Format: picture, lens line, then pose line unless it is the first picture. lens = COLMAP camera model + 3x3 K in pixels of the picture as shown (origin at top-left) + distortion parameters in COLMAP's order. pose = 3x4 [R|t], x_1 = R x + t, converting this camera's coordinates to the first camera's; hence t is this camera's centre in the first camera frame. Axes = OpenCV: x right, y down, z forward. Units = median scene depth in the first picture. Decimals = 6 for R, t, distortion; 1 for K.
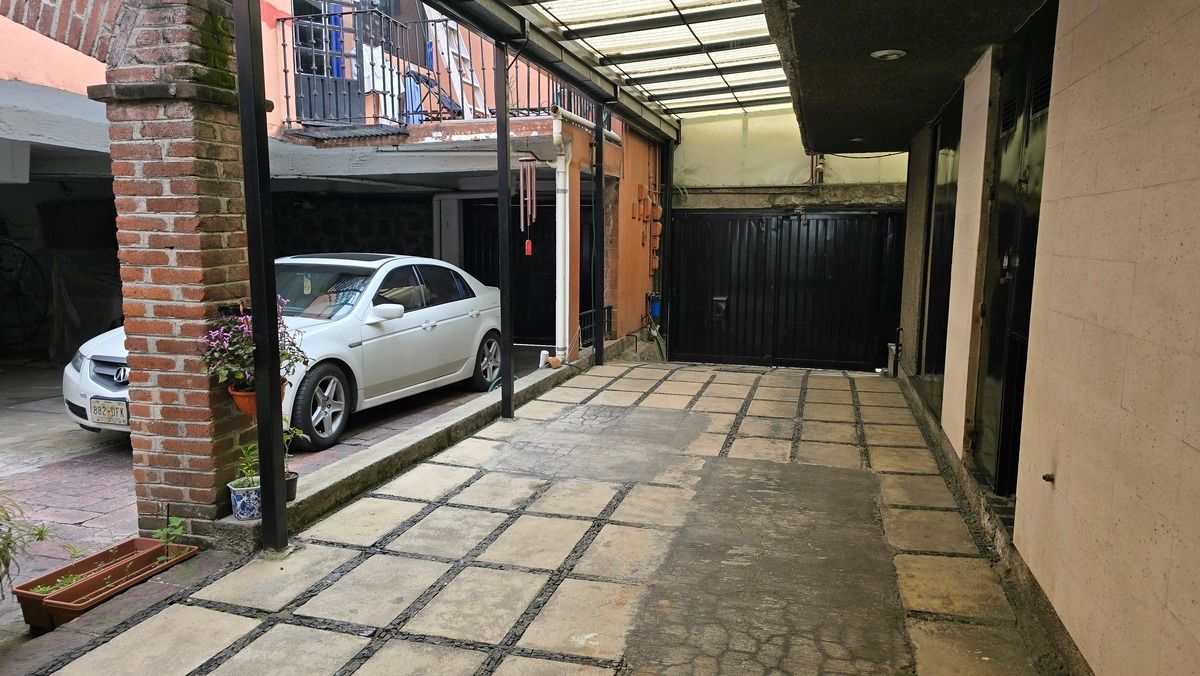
lens RADIAL K [[809.1, 0, 600.9], [0, 809.1, 340.5], [0, 0, 1]] dist [0.035870, -0.022215]
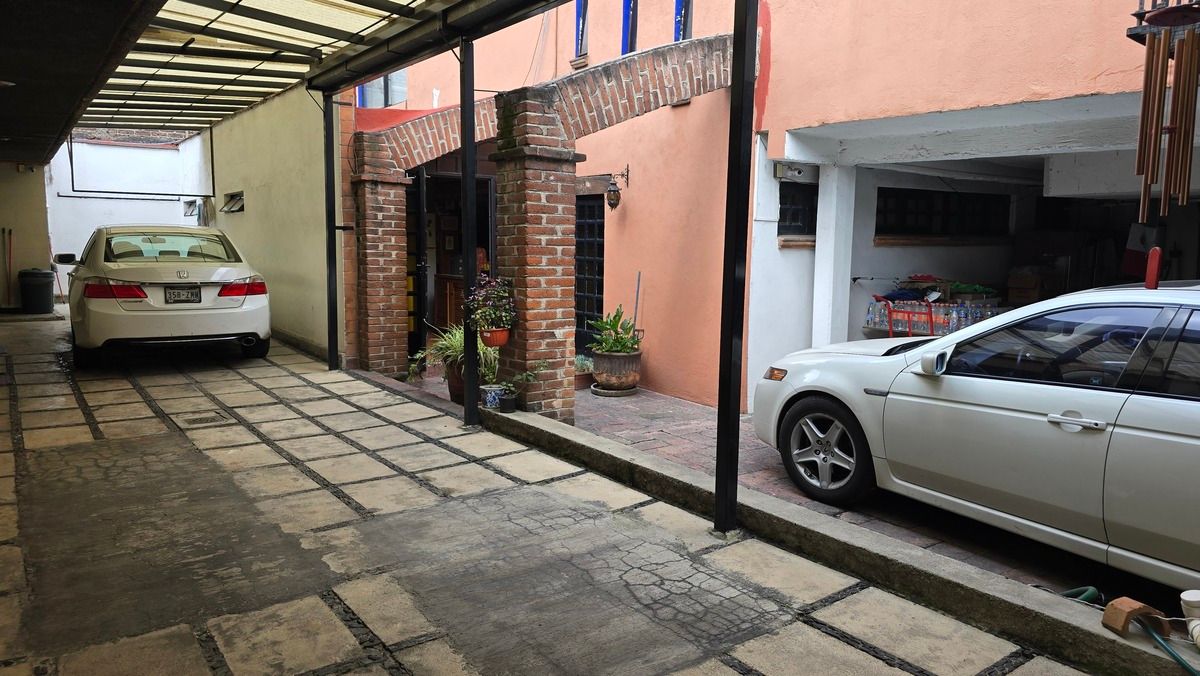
lens RADIAL K [[809.1, 0, 640.1], [0, 809.1, 322.0], [0, 0, 1]] dist [0.035870, -0.022215]
pose [[-0.596943, 0.066856, -0.799493, 0.565867], [-0.118820, 0.978165, 0.170514, -0.218867], [0.793436, 0.196783, -0.575965, 1.751847]]
